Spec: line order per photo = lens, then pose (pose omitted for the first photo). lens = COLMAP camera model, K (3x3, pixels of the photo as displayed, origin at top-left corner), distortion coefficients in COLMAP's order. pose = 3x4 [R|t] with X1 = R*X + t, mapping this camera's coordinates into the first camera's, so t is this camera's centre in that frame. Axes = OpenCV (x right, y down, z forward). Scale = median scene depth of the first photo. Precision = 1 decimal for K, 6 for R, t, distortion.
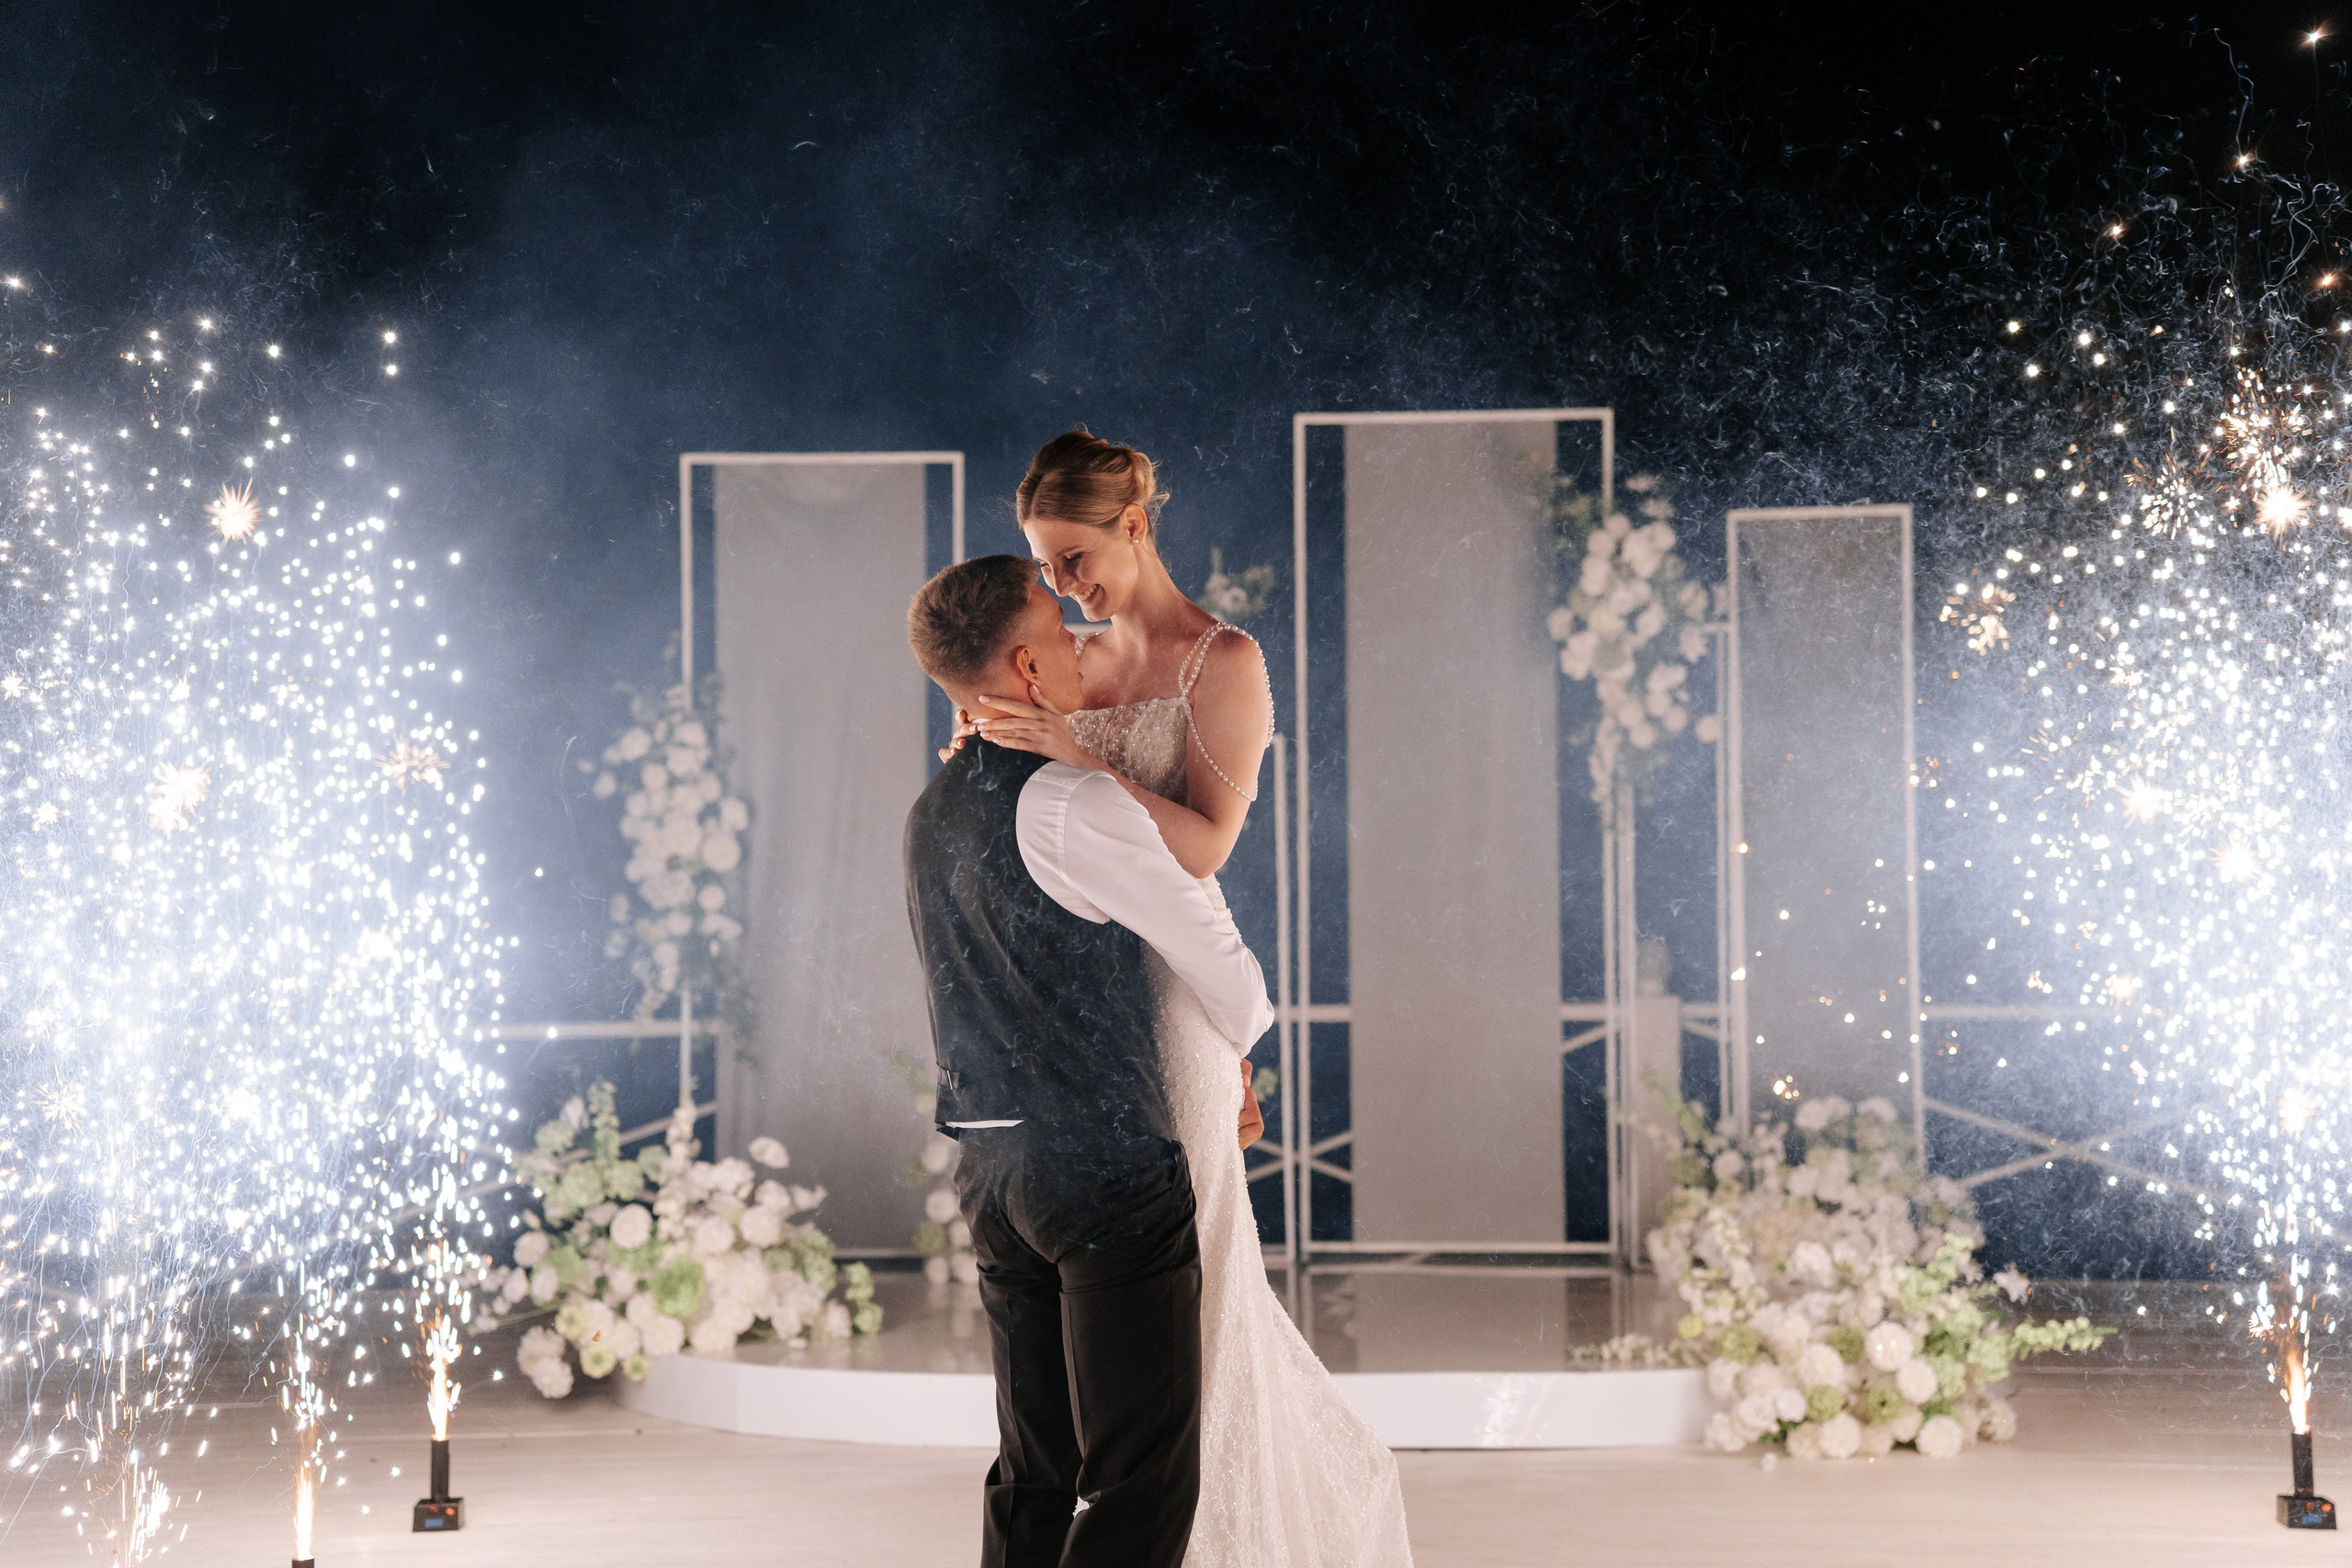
lens RADIAL K [[5011.0, 0, 1176.0], [0, 5011.0, 784.0], [0, 0, 1]] dist [0.510936, 0.024705]
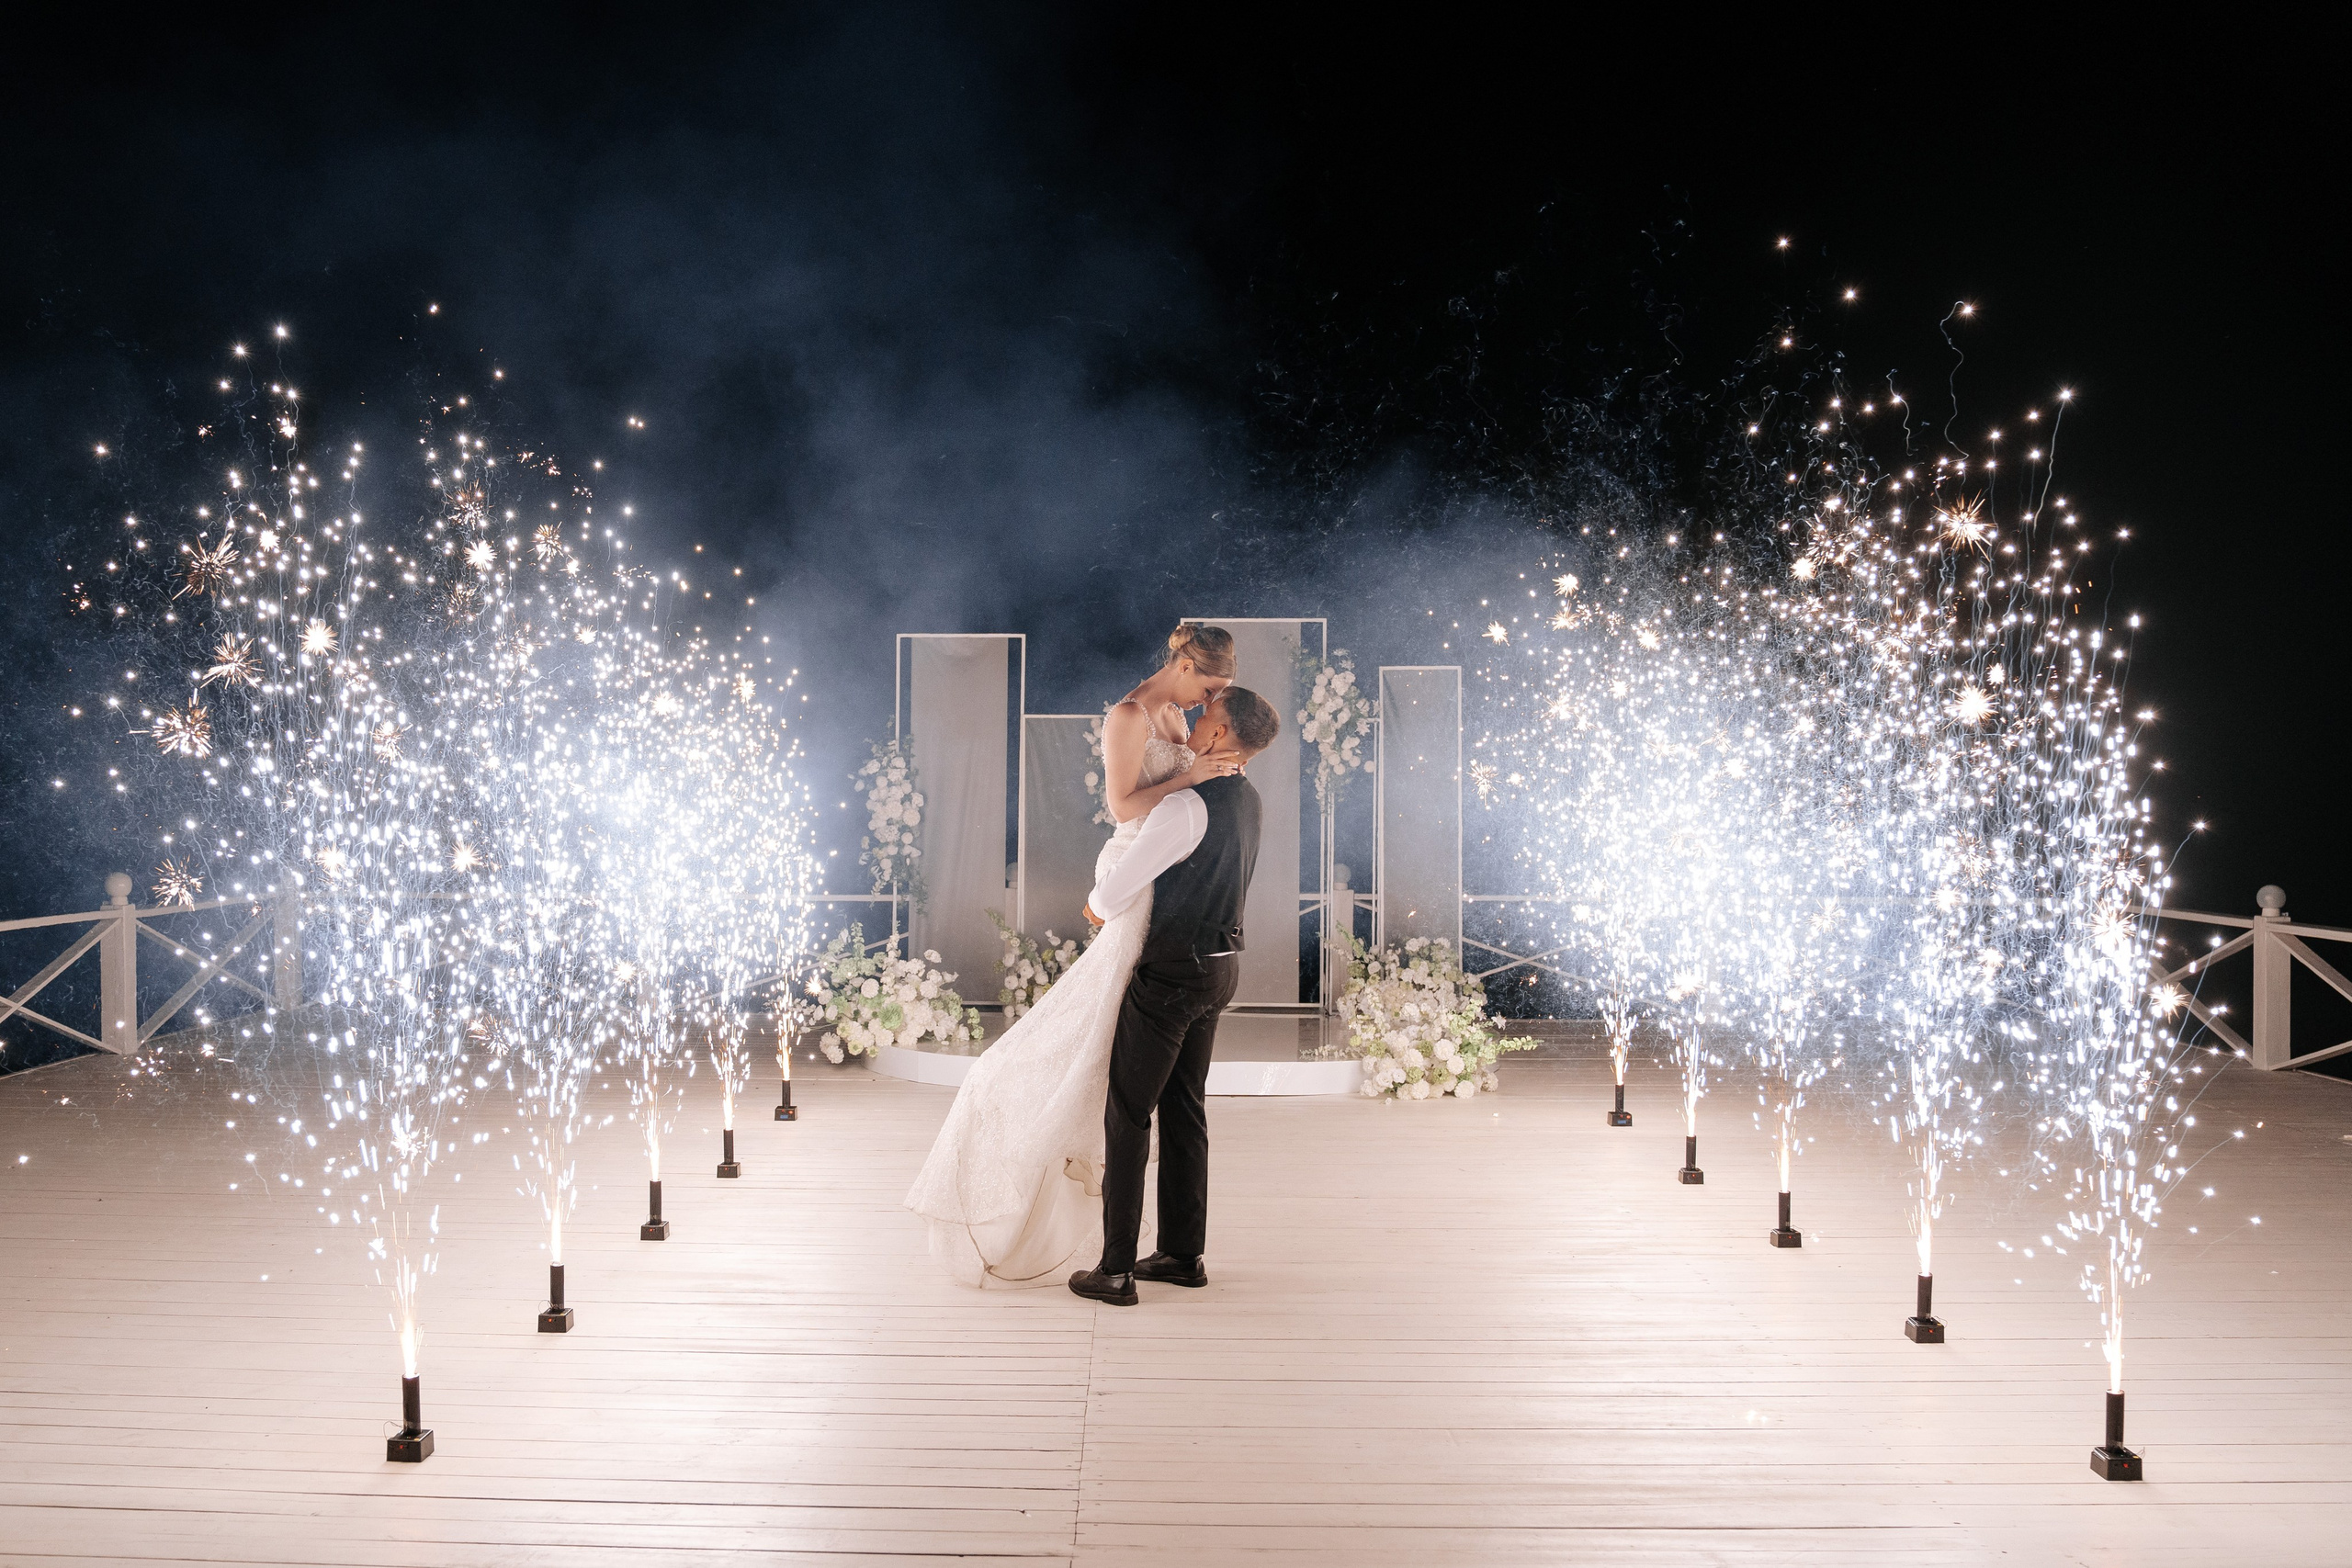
lens RADIAL K [[1900.5, 0, 1176.0], [0, 1900.5, 784.0], [0, 0, 1]] dist [-0.000397, -0.000079]
pose [[0.999564, 0.014241, 0.025880, 0.001753], [-0.014175, 0.999896, -0.002759, -0.000103], [-0.025916, 0.002391, 0.999661, 0.182736]]
